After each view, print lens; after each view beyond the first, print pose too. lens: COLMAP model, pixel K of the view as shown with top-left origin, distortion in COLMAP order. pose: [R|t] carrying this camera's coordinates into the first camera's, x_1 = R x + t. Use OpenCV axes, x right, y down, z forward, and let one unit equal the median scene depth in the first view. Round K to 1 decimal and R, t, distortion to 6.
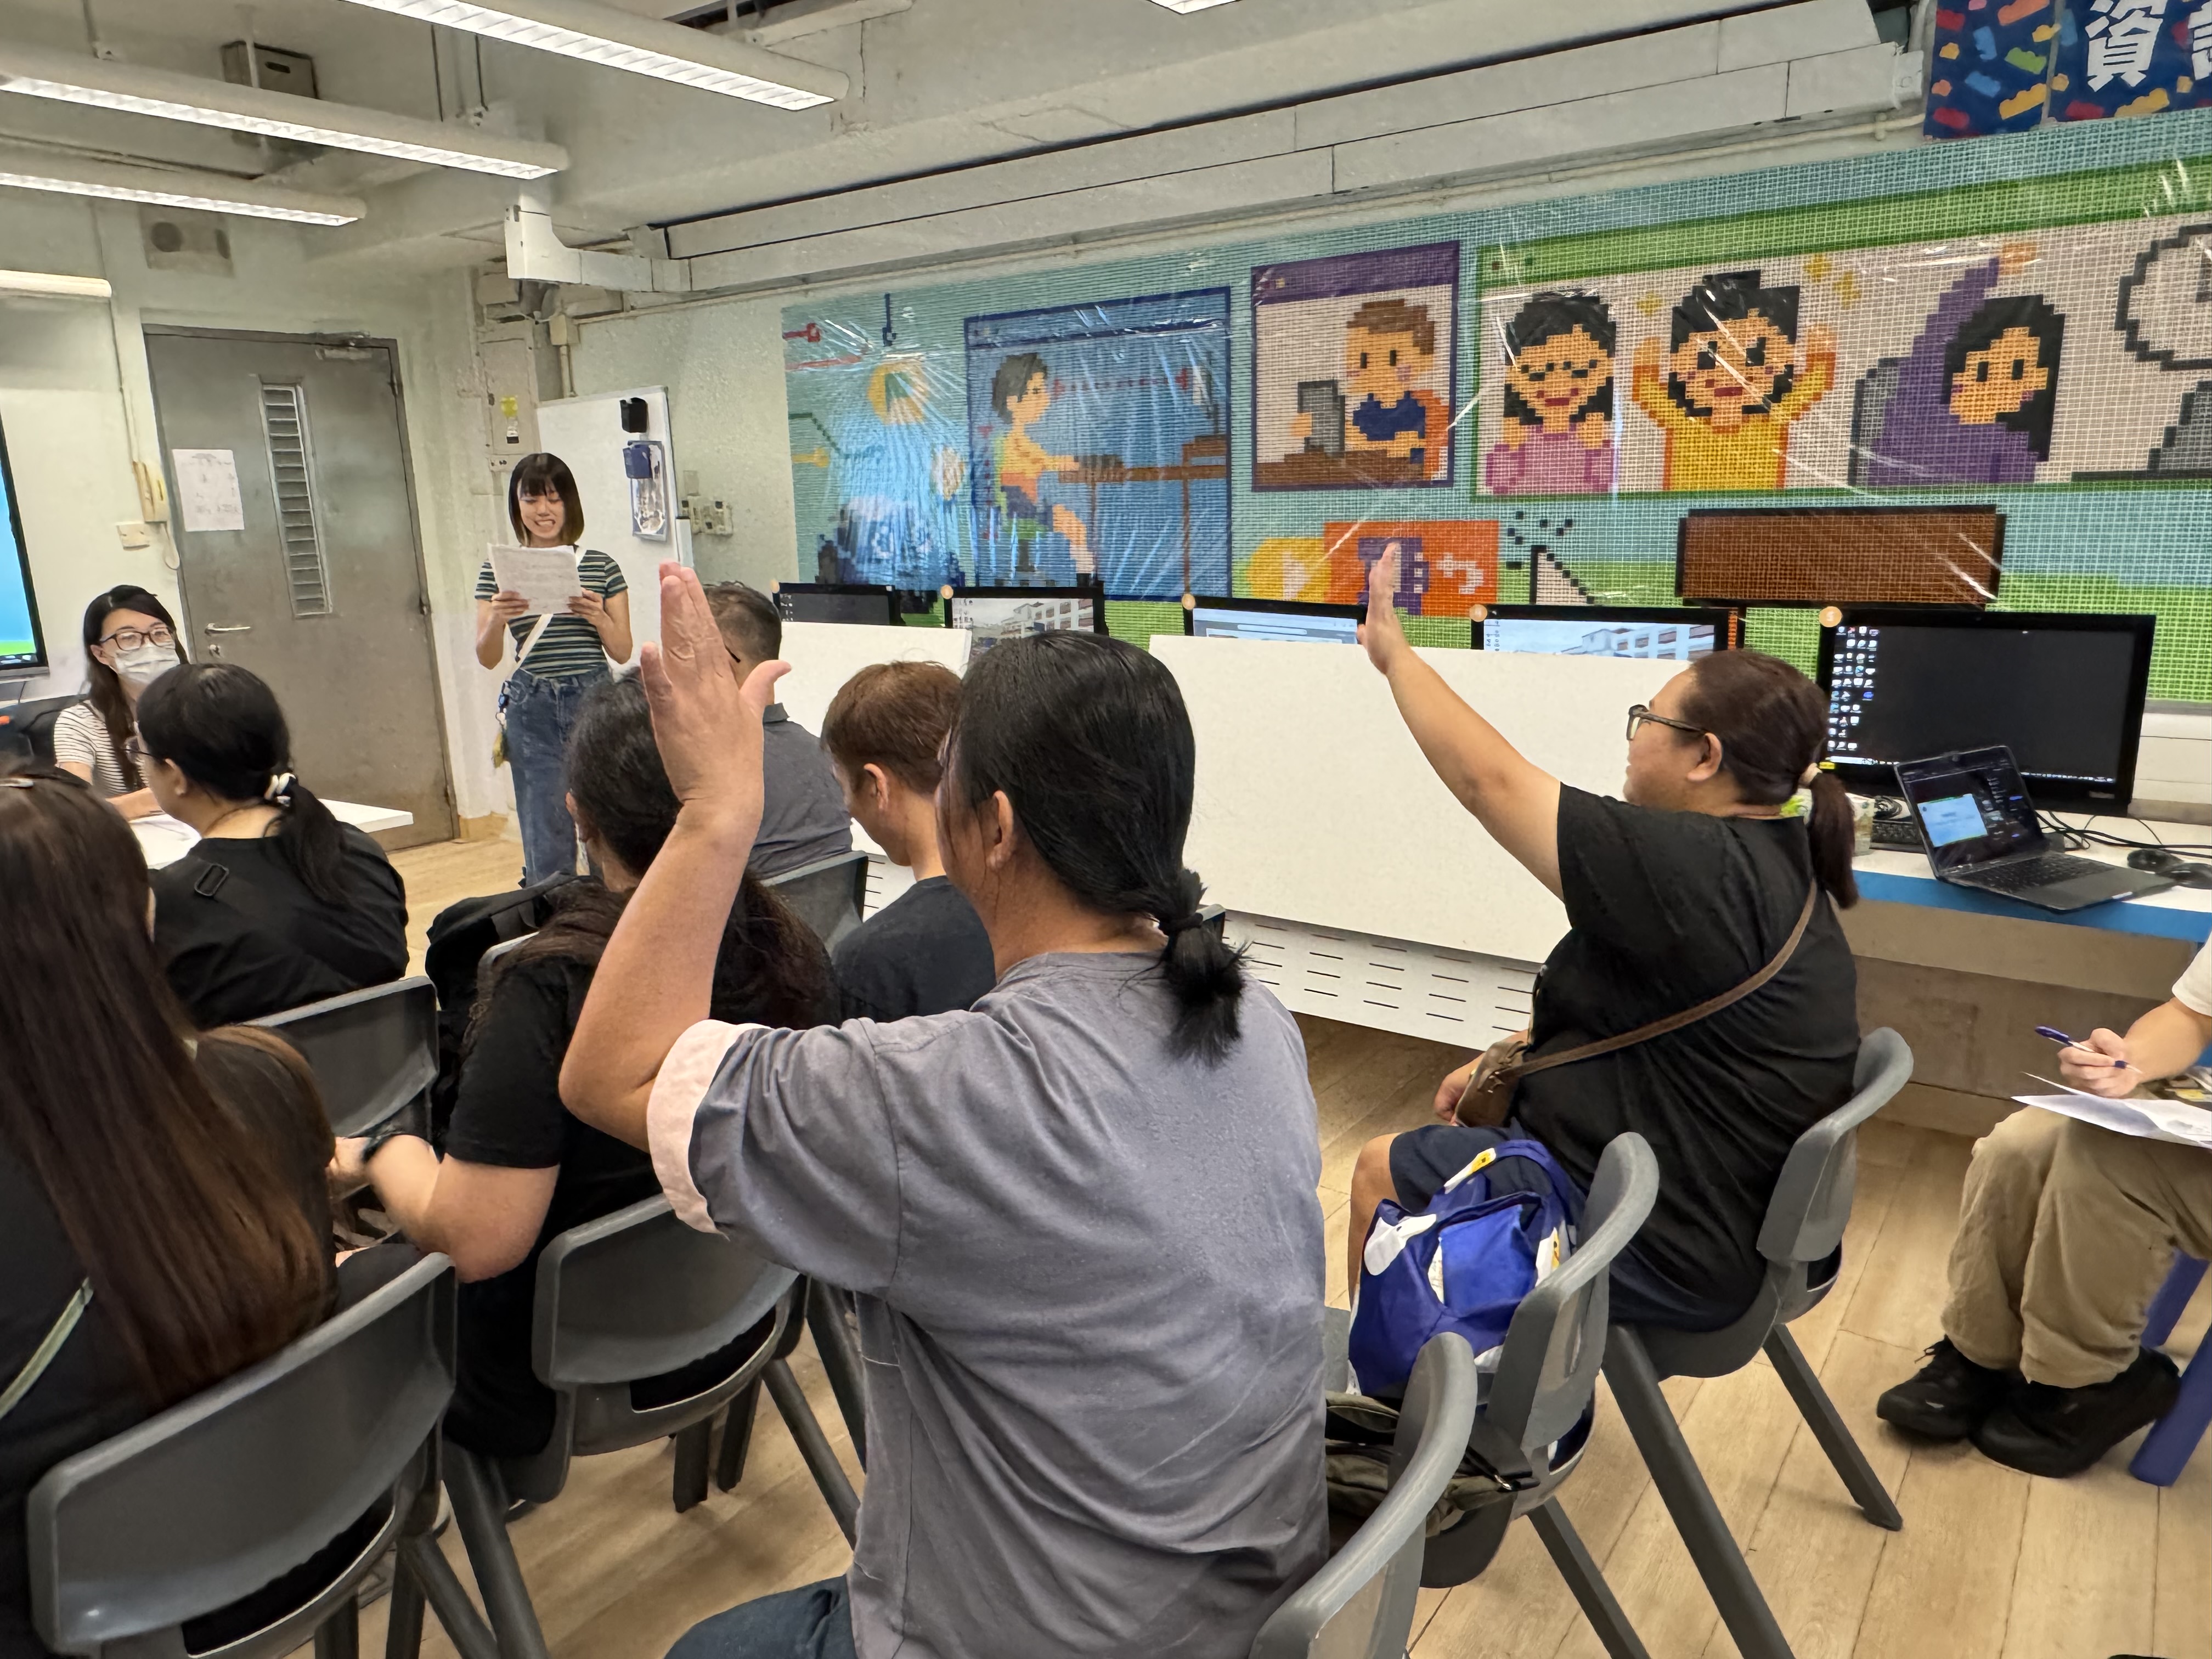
lens RADIAL K [[1471.2, 0, 1106.0], [0, 1471.2, 829.5], [0, 0, 1]] dist [-0.007939, 0.008484]
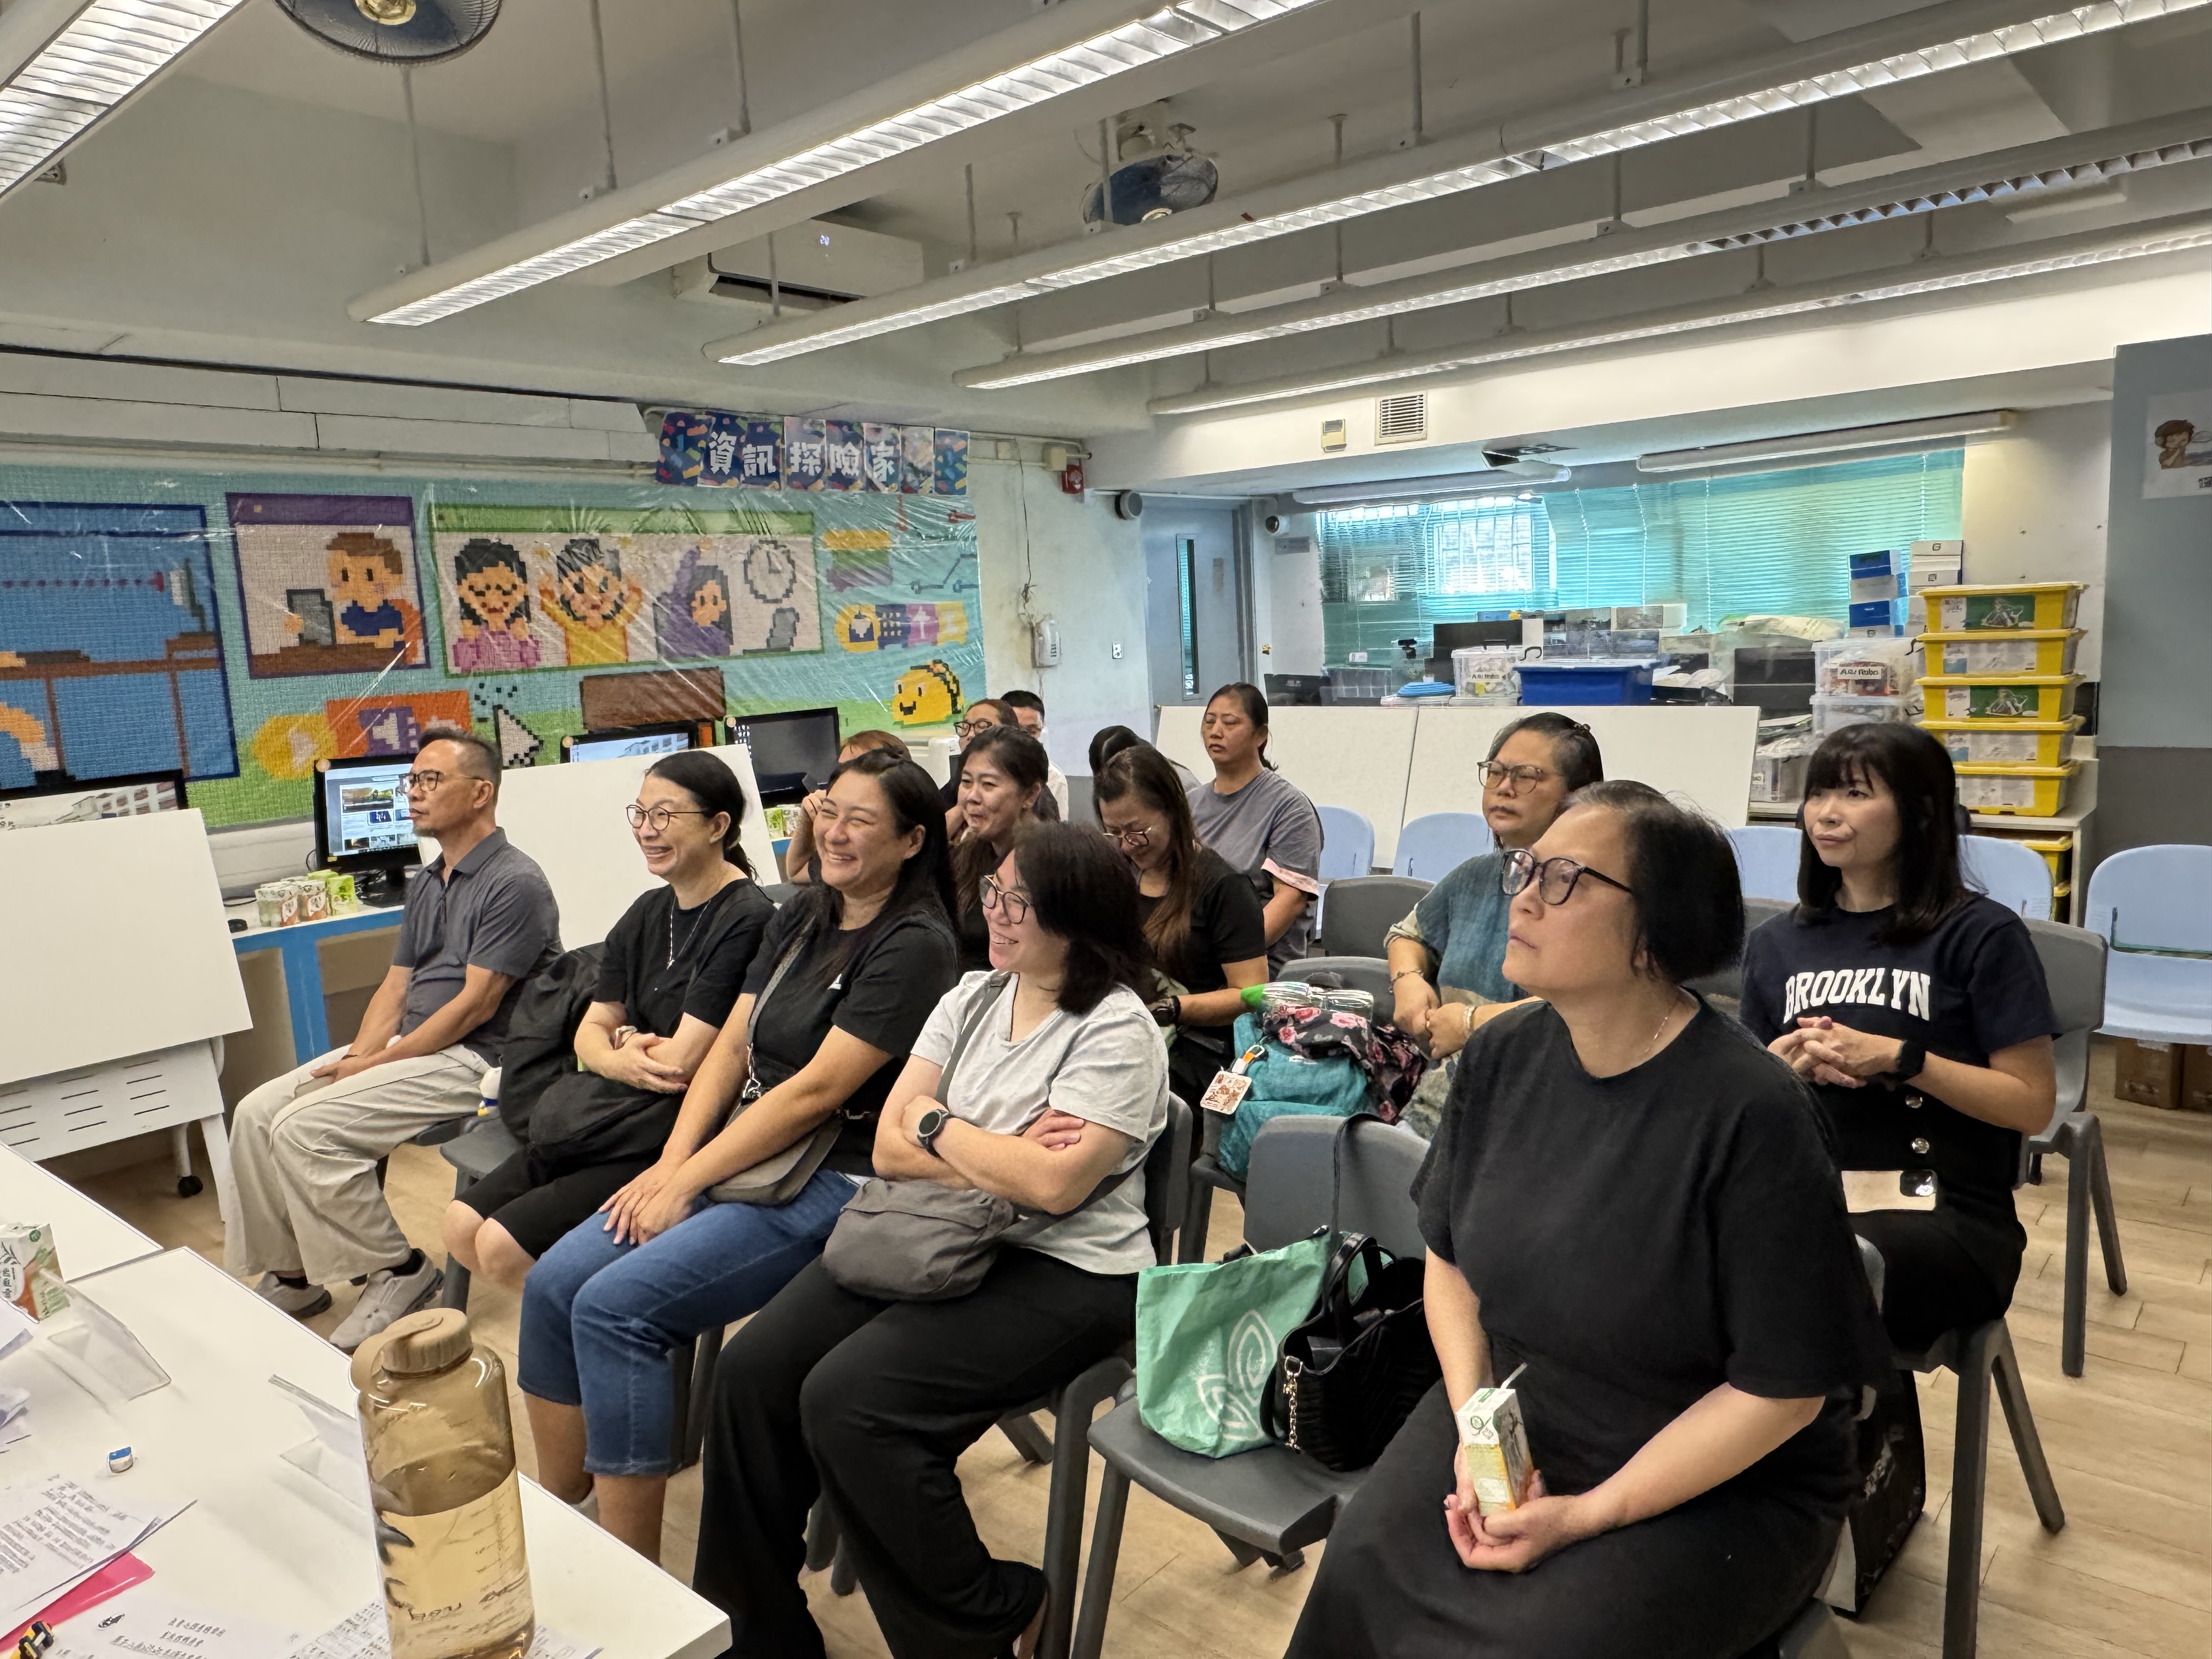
lens RADIAL K [[1471.2, 0, 1106.0], [0, 1471.2, 829.5], [0, 0, 1]] dist [-0.007939, 0.008484]
pose [[0.077989, -0.143389, 0.986589, -1.173382], [0.241629, 0.962816, 0.120833, -0.107200], [-0.967230, 0.228965, 0.109737, 0.285944]]
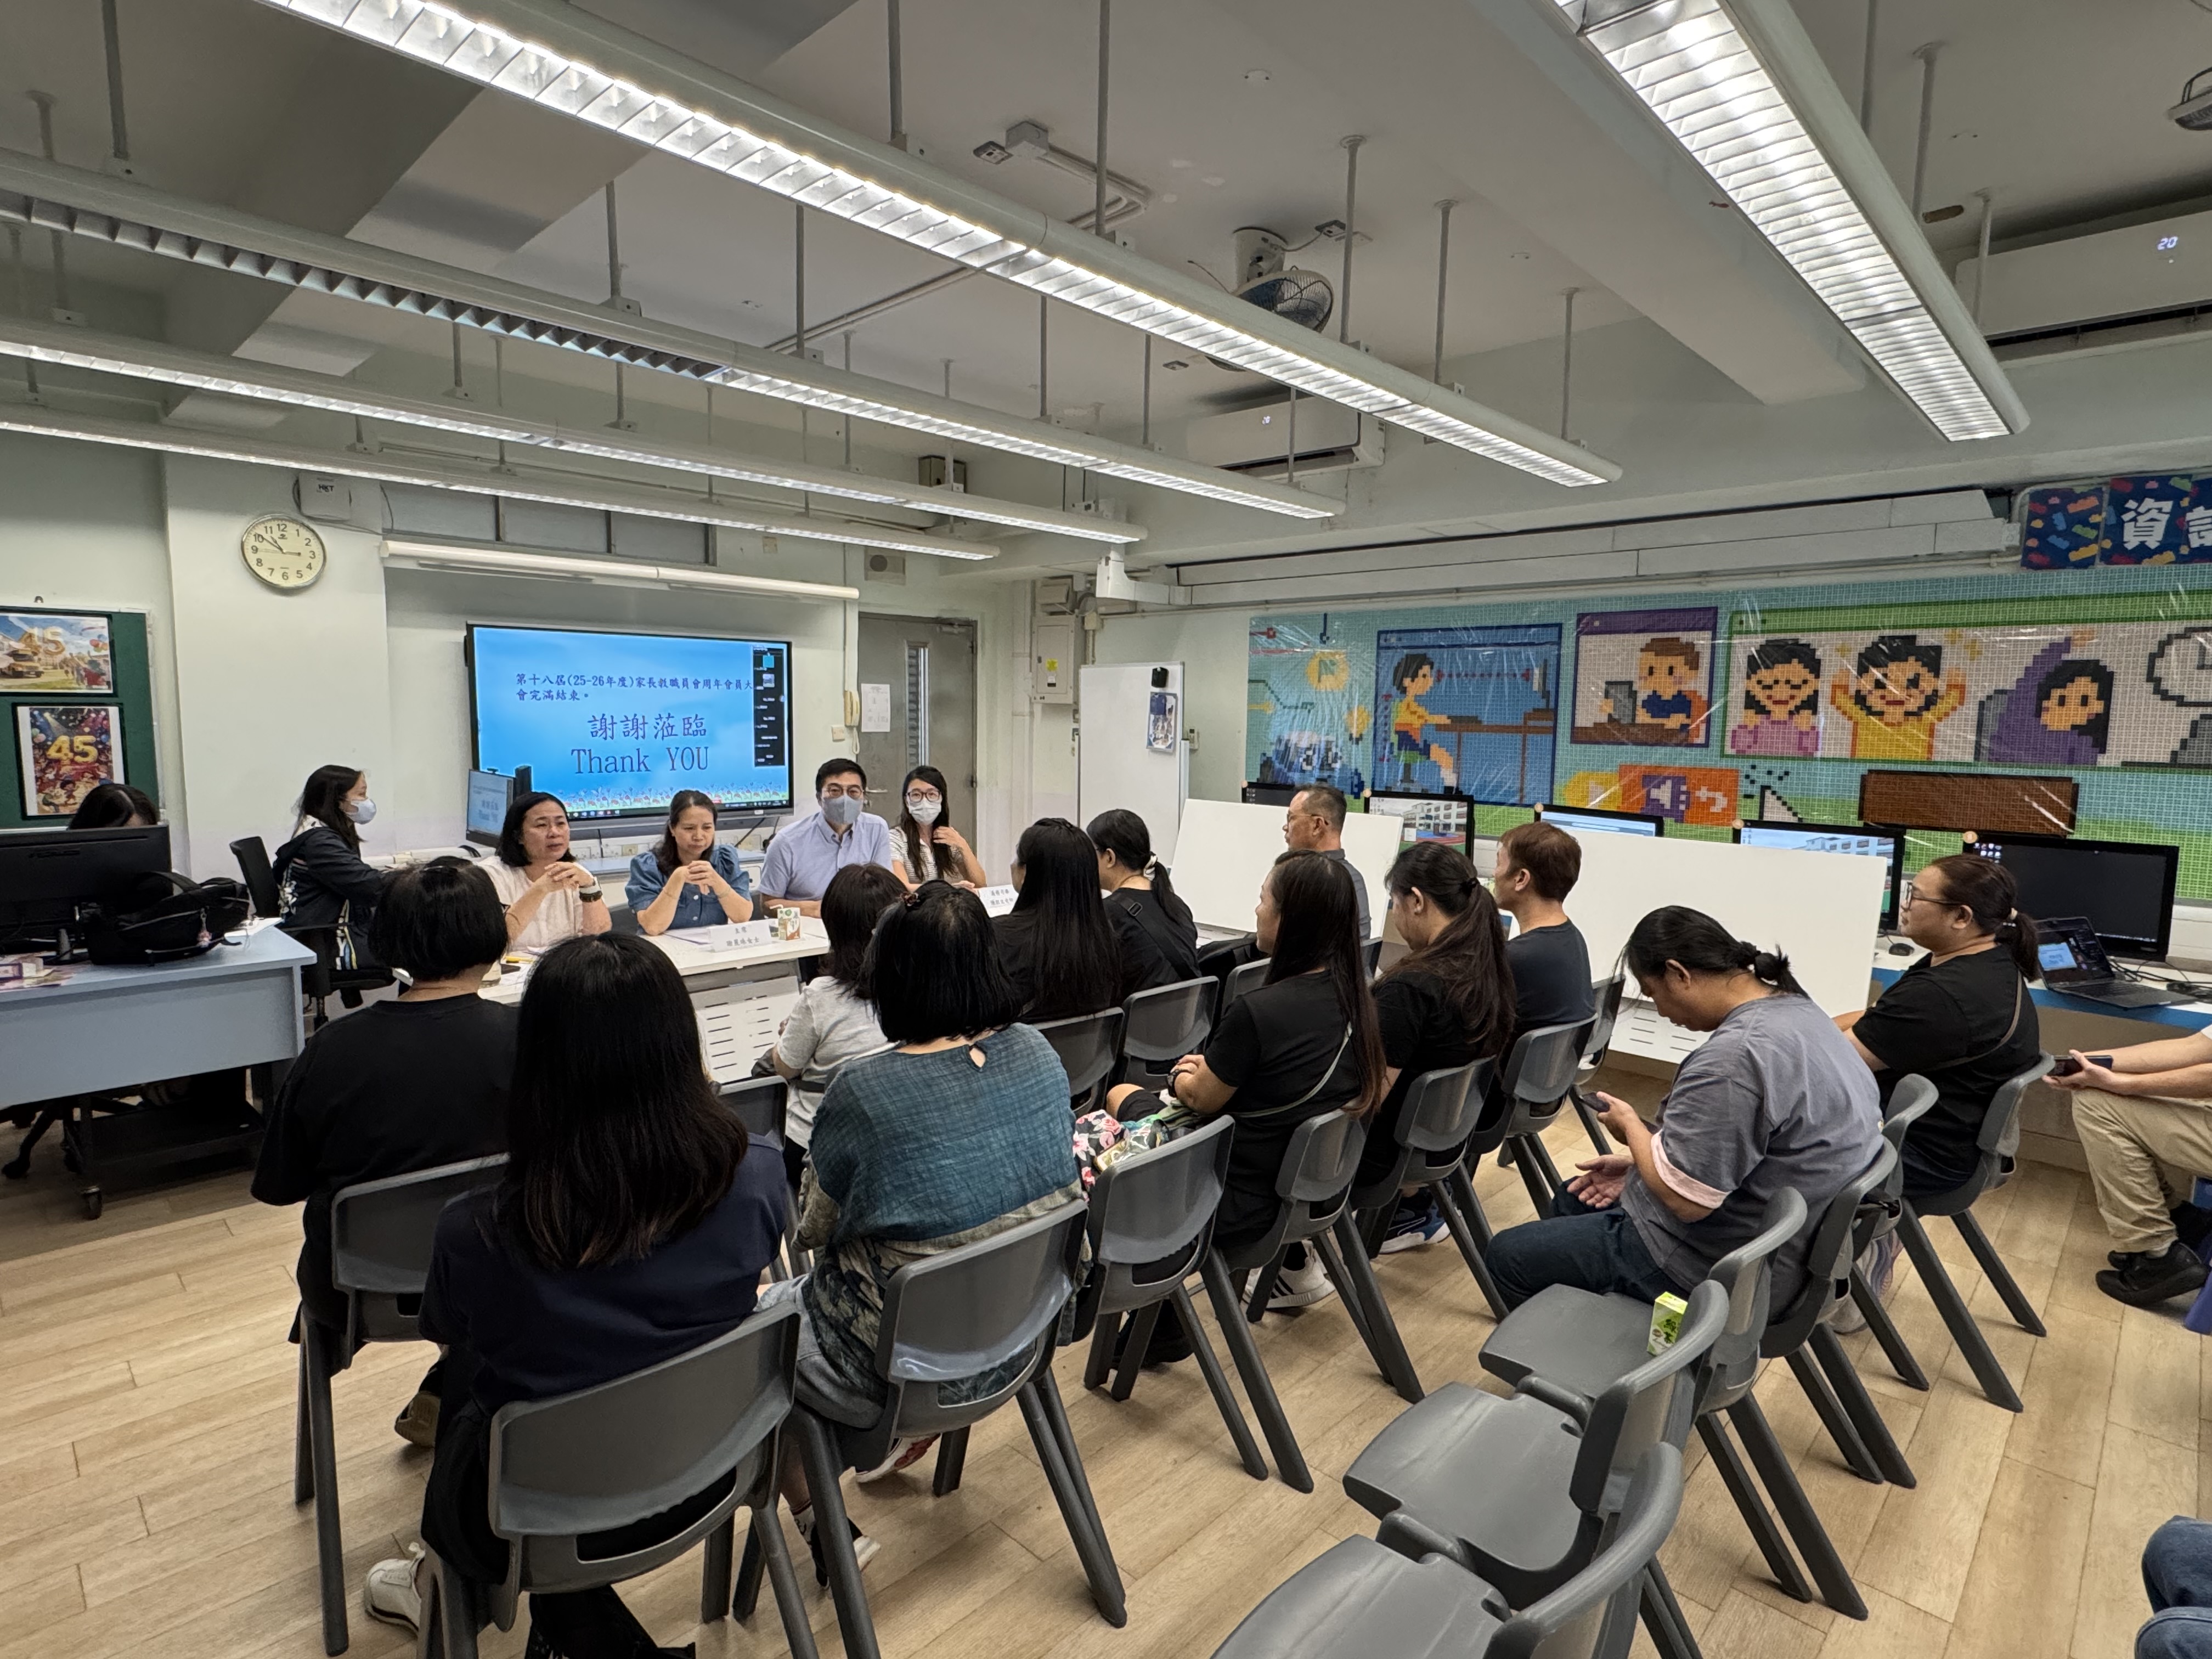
lens RADIAL K [[1152.7, 0, 1106.0], [0, 1152.7, 829.5], [0, 0, 1]] dist [-0.010193, 0.003807]
pose [[0.989945, 0.055302, -0.130192, -0.283406], [-0.070744, 0.990592, -0.117143, 0.063969], [0.122489, 0.125175, 0.984544, -0.380518]]
